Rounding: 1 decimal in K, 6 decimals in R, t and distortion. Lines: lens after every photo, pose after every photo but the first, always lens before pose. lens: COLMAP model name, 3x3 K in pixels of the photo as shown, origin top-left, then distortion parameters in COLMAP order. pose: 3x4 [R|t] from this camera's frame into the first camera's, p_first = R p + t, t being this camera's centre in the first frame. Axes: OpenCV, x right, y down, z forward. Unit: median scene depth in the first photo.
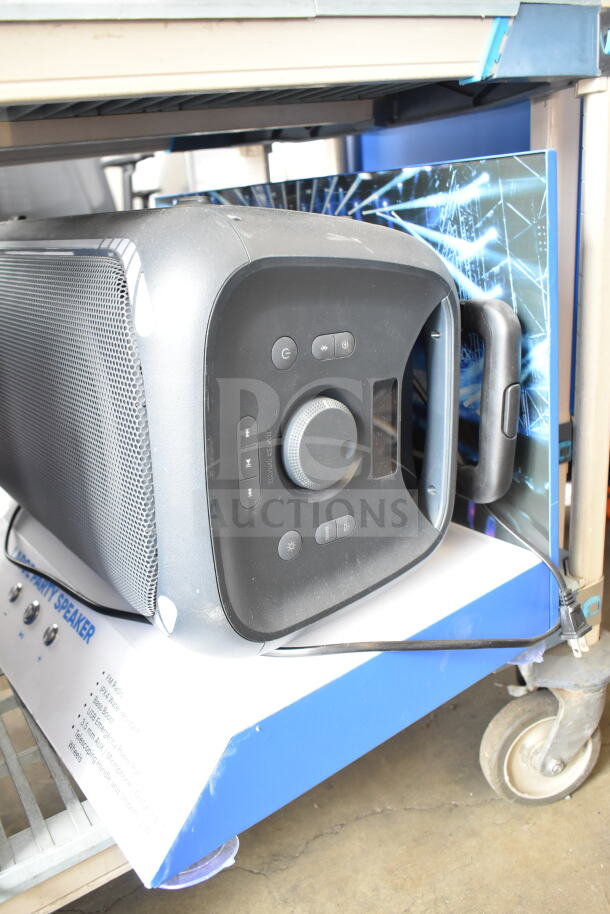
lens RADIAL K [[781.9, 0, 305.0], [0, 781.9, 457.0], [0, 0, 1]] dist [0.060529, -0.001842]
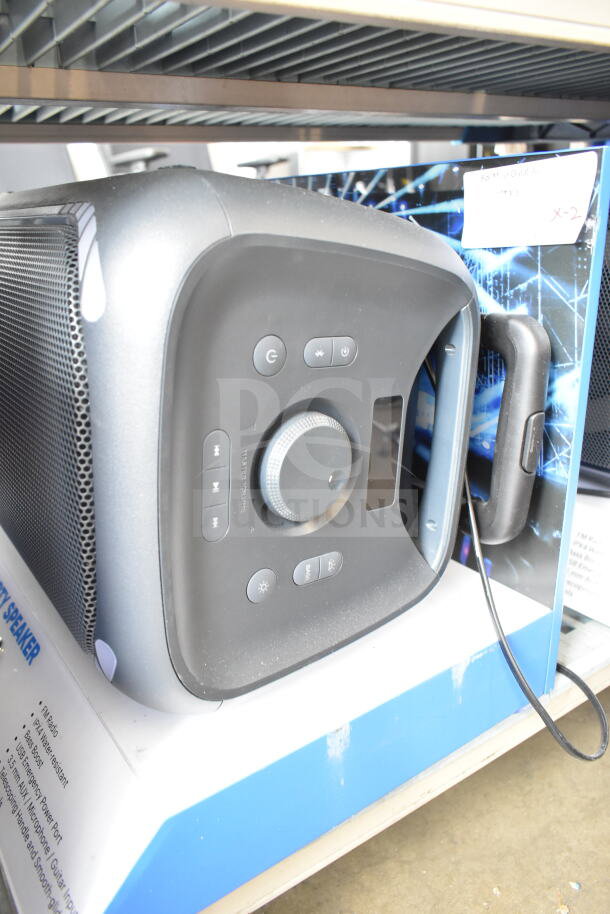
lens RADIAL K [[709.9, 0, 305.0], [0, 709.9, 457.0], [0, 0, 1]] dist [-0.010365, -0.000763]
pose [[0.996230, 0.086650, 0.004180, 0.011976], [-0.086627, 0.996225, -0.005578, -0.021616], [-0.004647, 0.005195, 0.999976, 0.203645]]
